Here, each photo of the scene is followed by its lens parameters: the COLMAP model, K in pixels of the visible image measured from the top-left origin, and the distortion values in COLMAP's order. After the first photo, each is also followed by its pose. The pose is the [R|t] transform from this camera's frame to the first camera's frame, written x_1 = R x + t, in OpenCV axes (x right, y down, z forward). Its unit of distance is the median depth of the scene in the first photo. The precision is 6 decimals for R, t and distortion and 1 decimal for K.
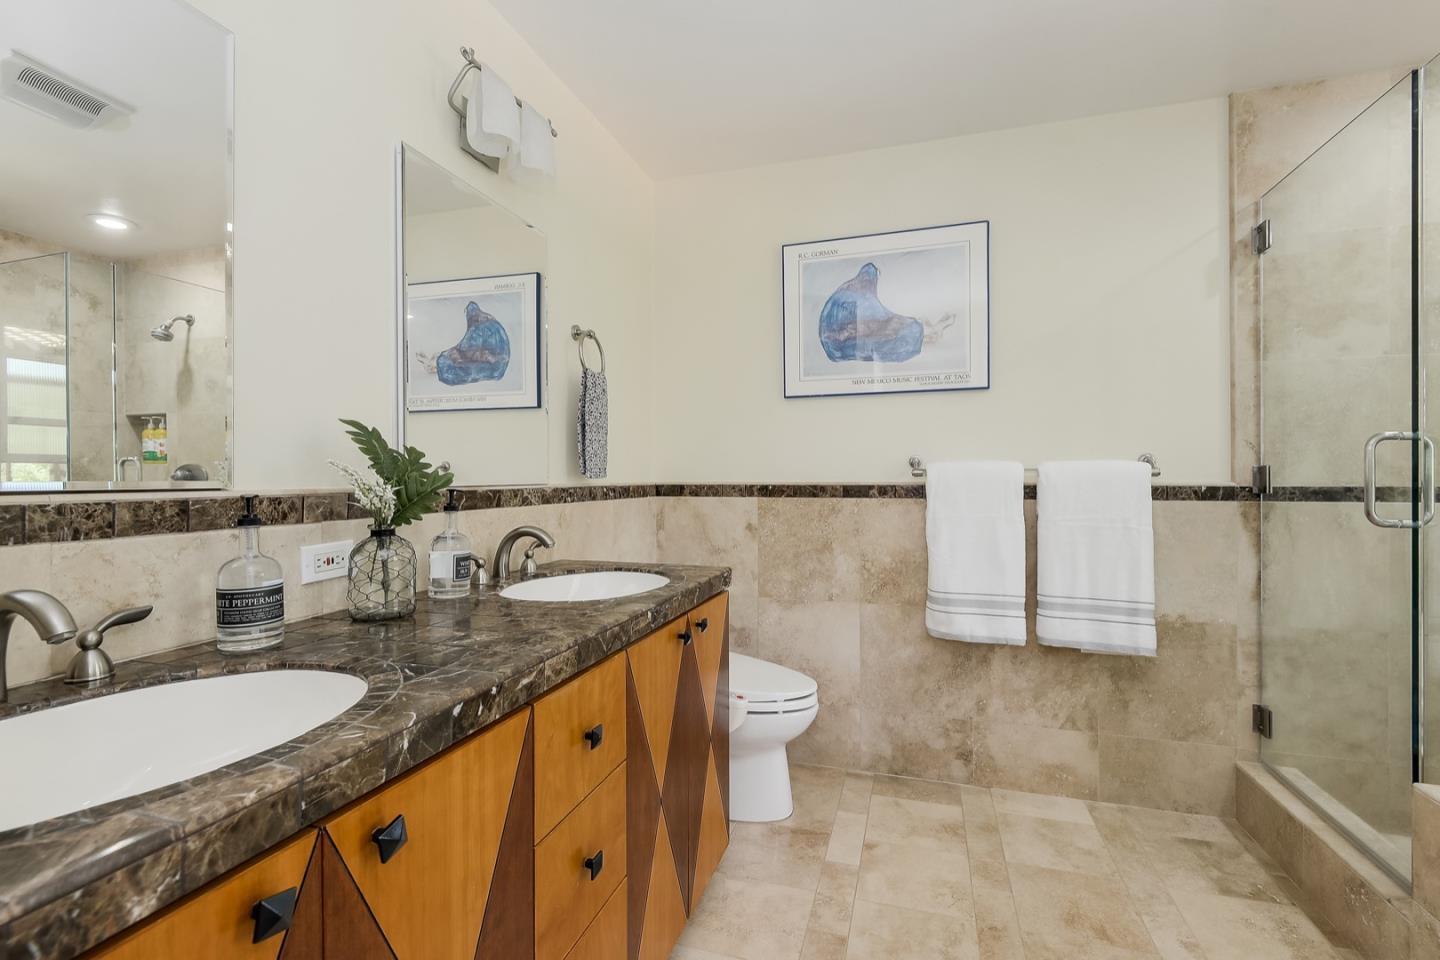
lens RADIAL K [[659.6, 0, 716.5], [0, 659.6, 479.8], [0, 0, 1]] dist [0.012441, -0.005603]
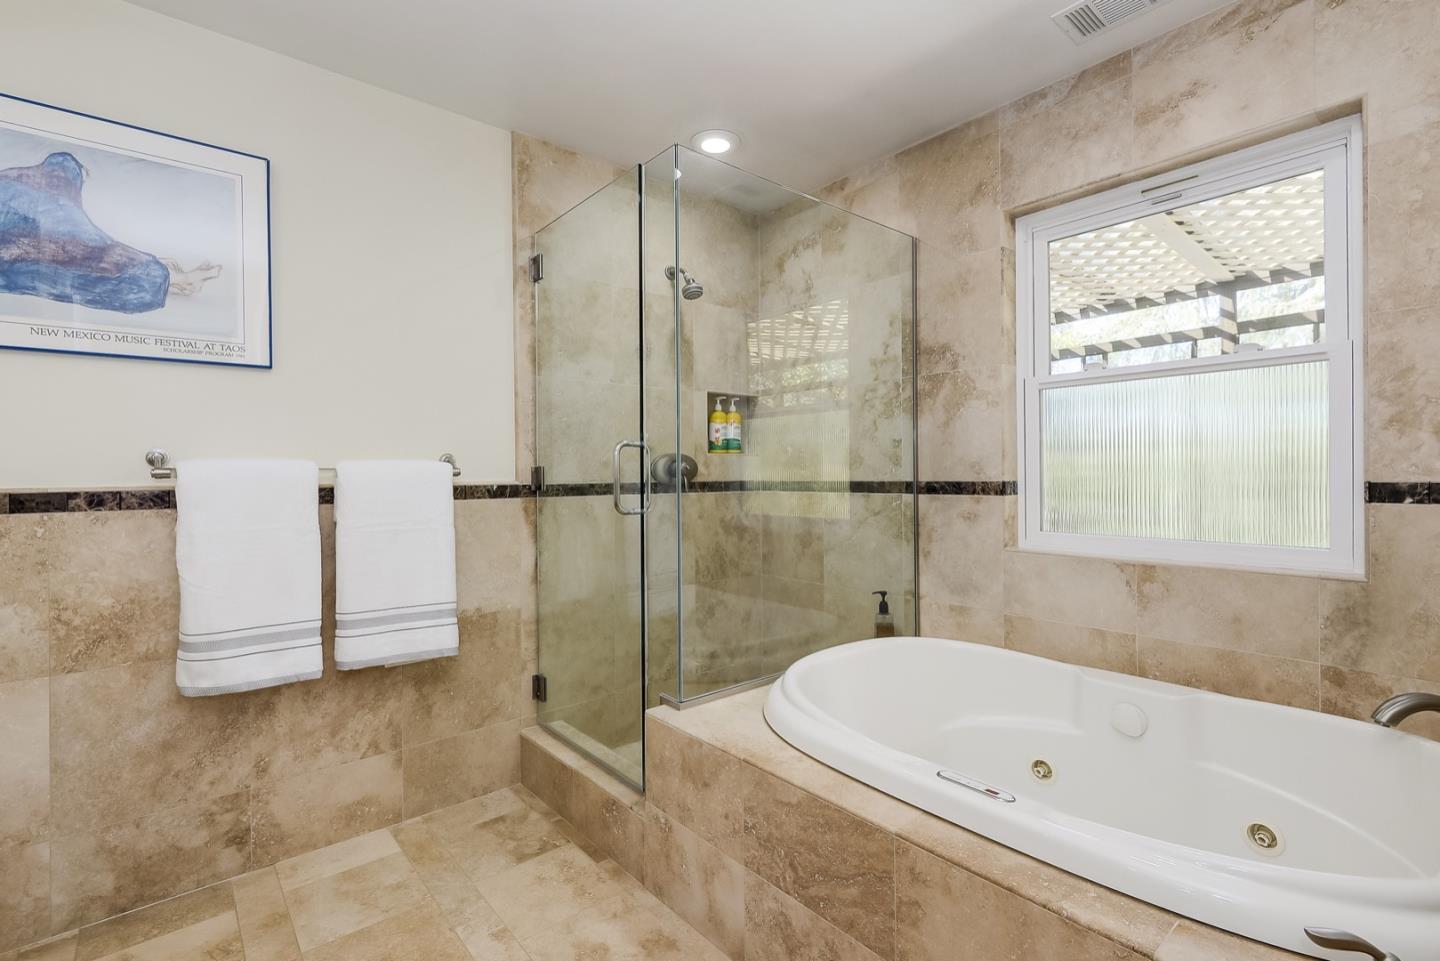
lens RADIAL K [[659.6, 0, 724.4], [0, 659.6, 472.7], [0, 0, 1]] dist [0.012441, -0.005603]
pose [[0.529313, -0.001351, 0.848425, 0.019318], [0.011088, 0.999924, -0.005325, -0.000514], [-0.848354, 0.012226, 0.529288, 0.109618]]
